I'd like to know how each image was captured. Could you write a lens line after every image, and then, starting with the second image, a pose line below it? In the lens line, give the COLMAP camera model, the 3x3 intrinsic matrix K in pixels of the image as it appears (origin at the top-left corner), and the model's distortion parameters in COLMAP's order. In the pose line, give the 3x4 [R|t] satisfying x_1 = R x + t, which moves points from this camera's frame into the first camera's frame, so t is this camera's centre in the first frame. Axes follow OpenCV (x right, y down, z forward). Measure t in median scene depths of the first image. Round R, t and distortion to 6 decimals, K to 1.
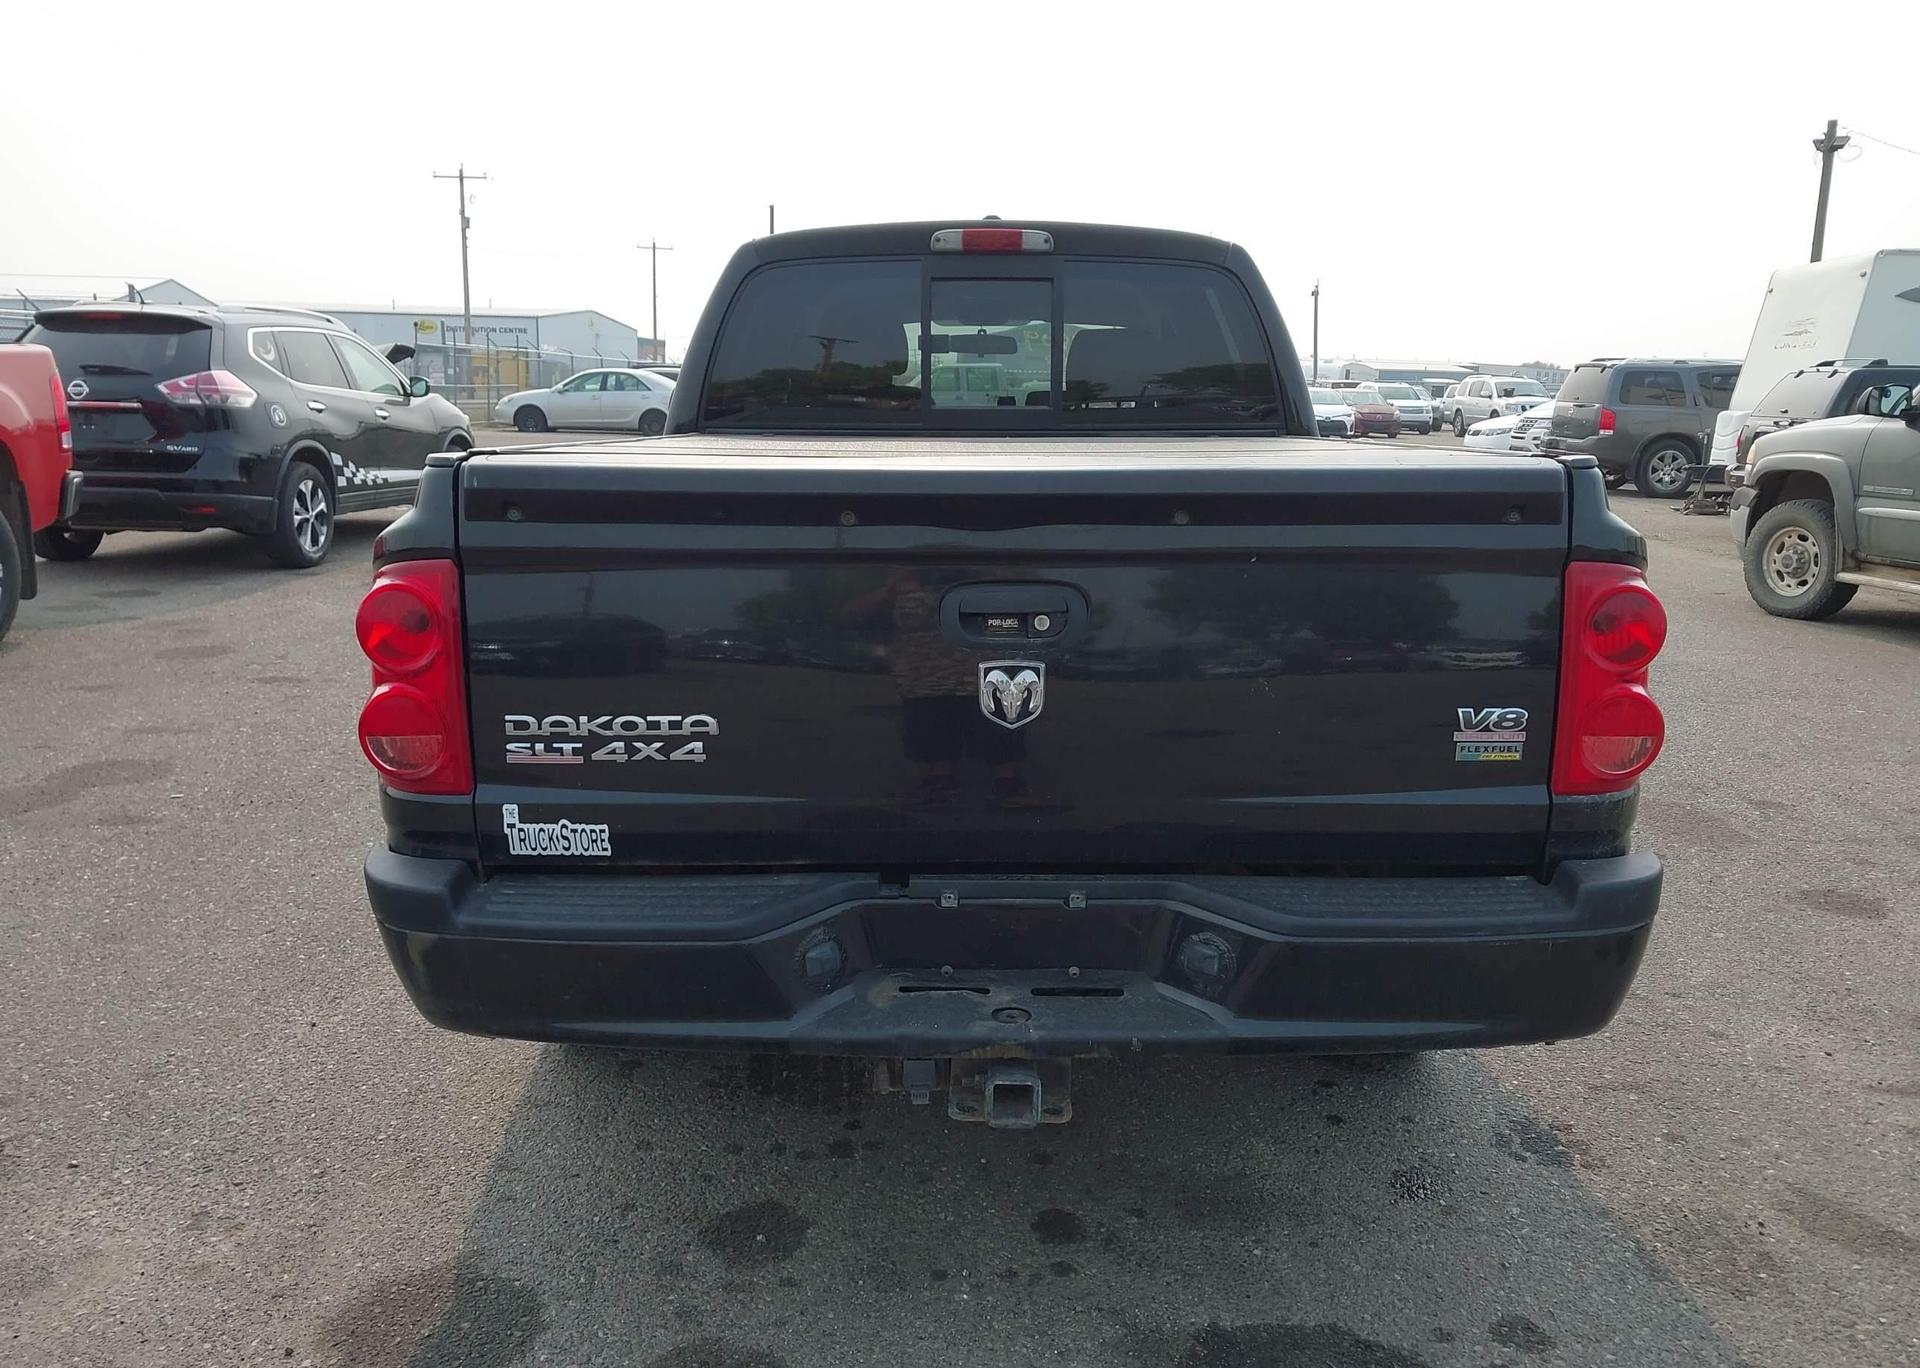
lens RADIAL K [[1527.9, 0, 963.1], [0, 1527.9, 686.6], [0, 0, 1]] dist [0.029799, -0.035665]
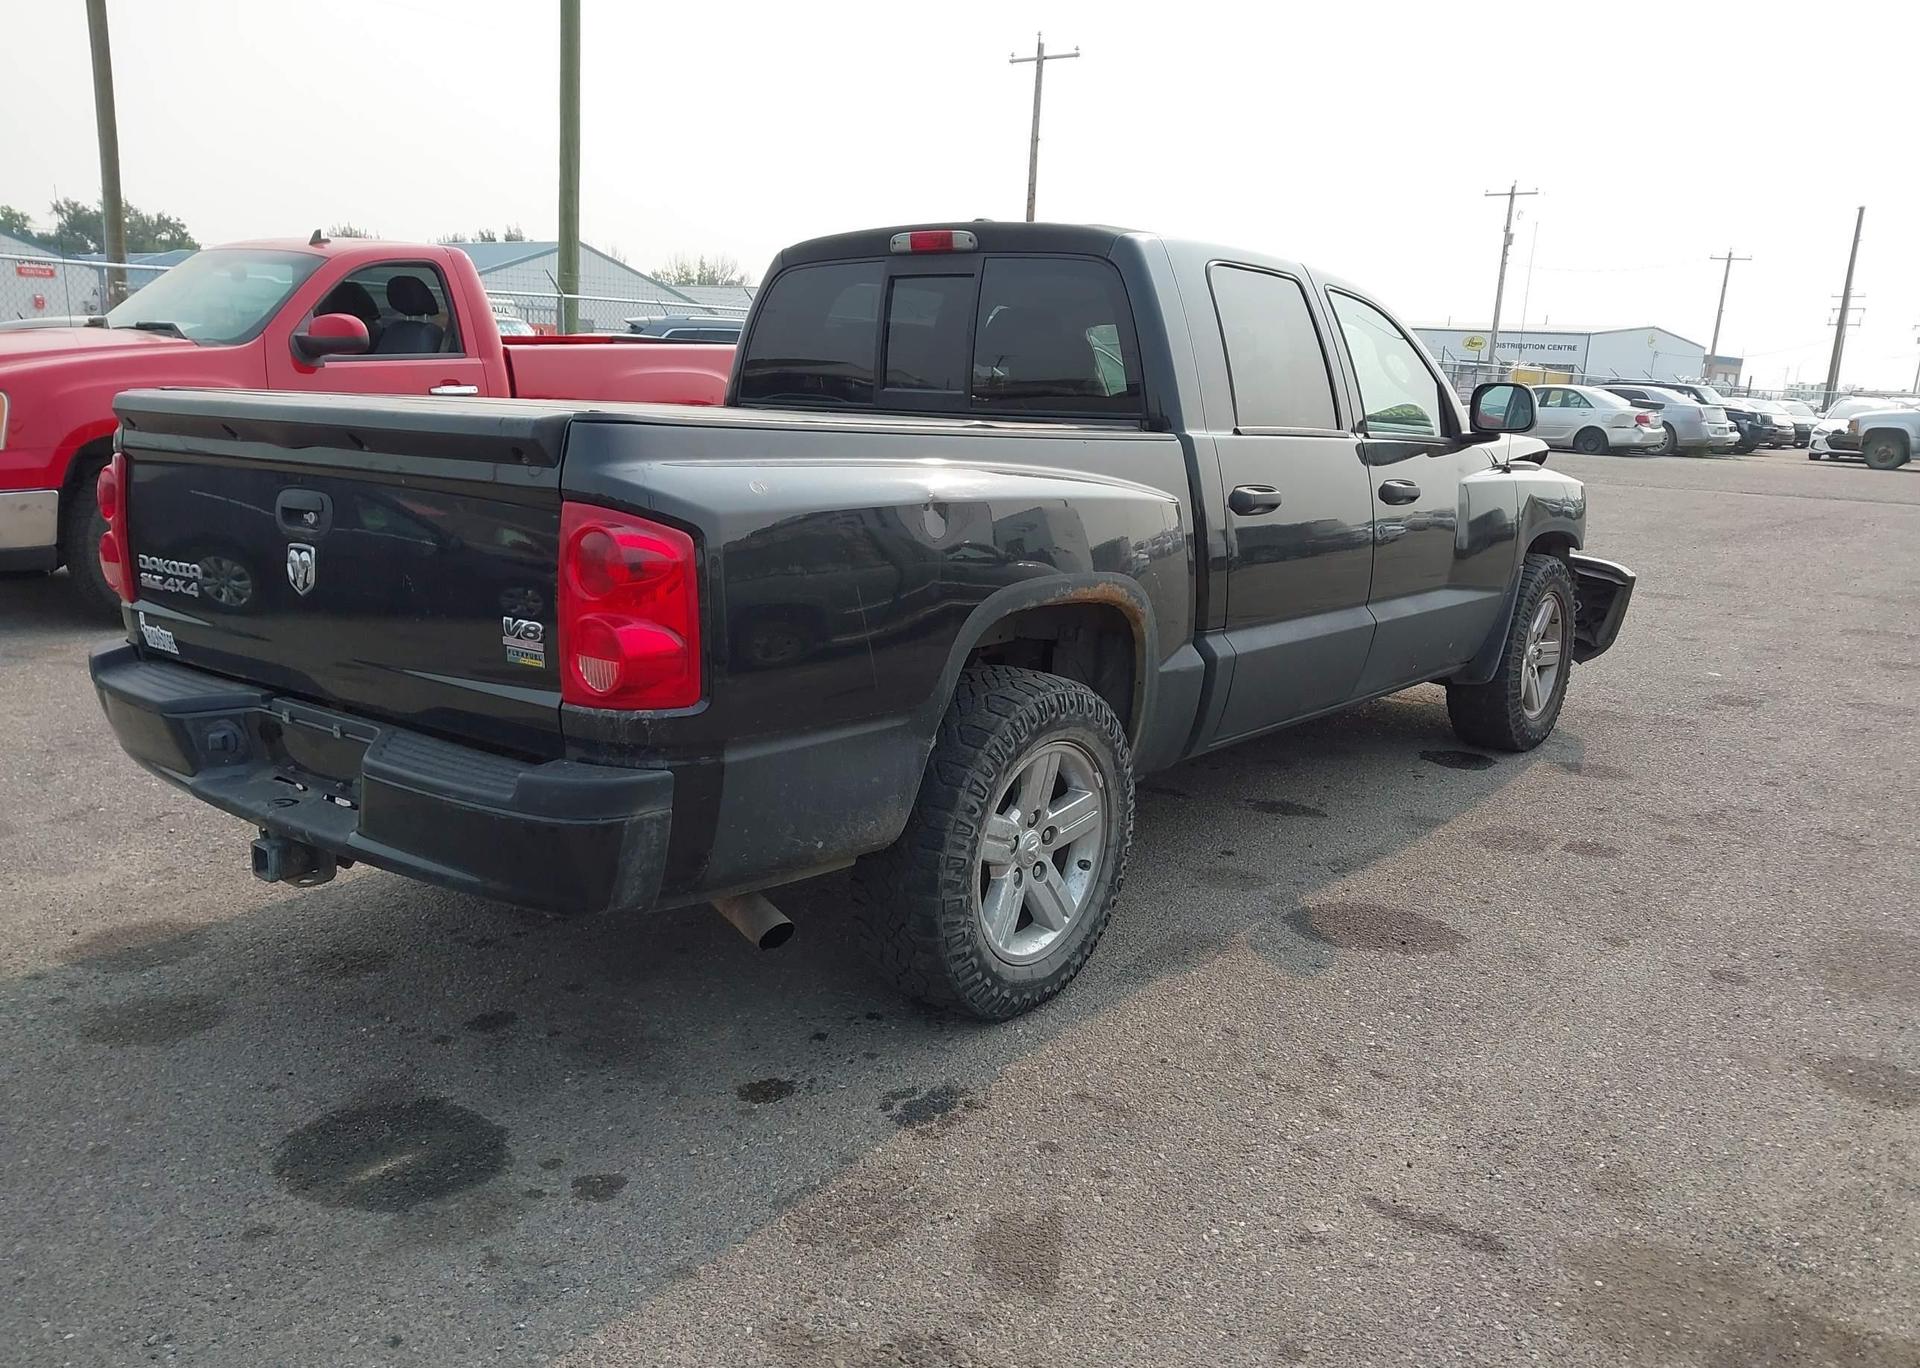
lens RADIAL K [[1521.2, 0, 960.0], [0, 1521.2, 684.0], [0, 0, 1]] dist [0.046470, -0.055856]
pose [[0.784804, 0.136798, -0.604457, 0.296458], [-0.144219, 0.988871, 0.036548, -0.006429], [0.602730, 0.058491, 0.795799, 0.057949]]
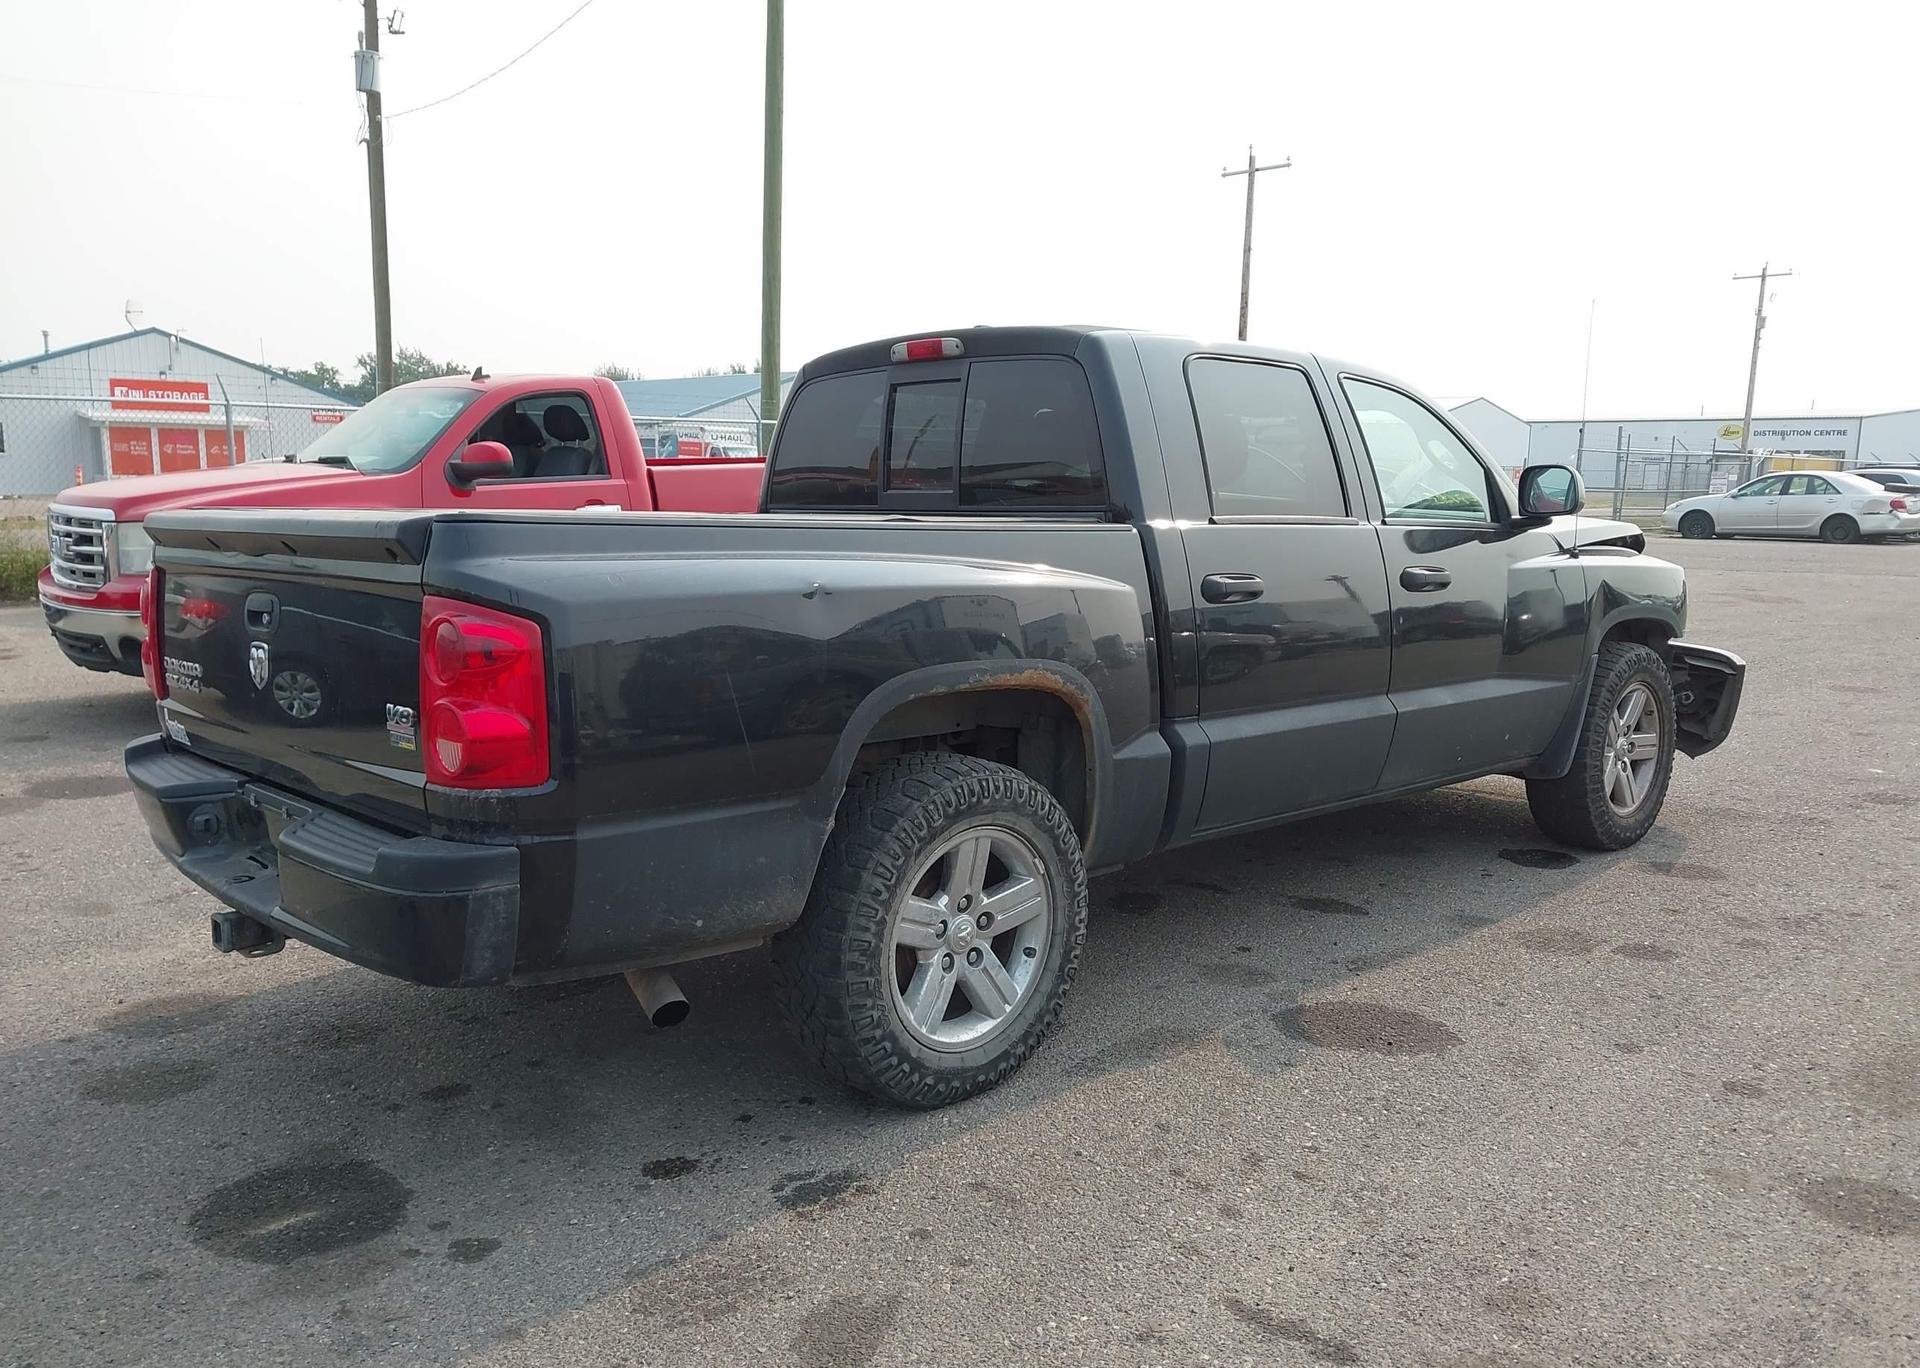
lens RADIAL K [[1516.2, 0, 953.7], [0, 1516.2, 683.7], [0, 0, 1]] dist [0.042129, -0.047101]
pose [[0.679838, 0.084859, -0.728437, 0.352757], [-0.135968, 0.990647, -0.011492, -0.011756], [0.720648, 0.106857, 0.685017, 0.101408]]
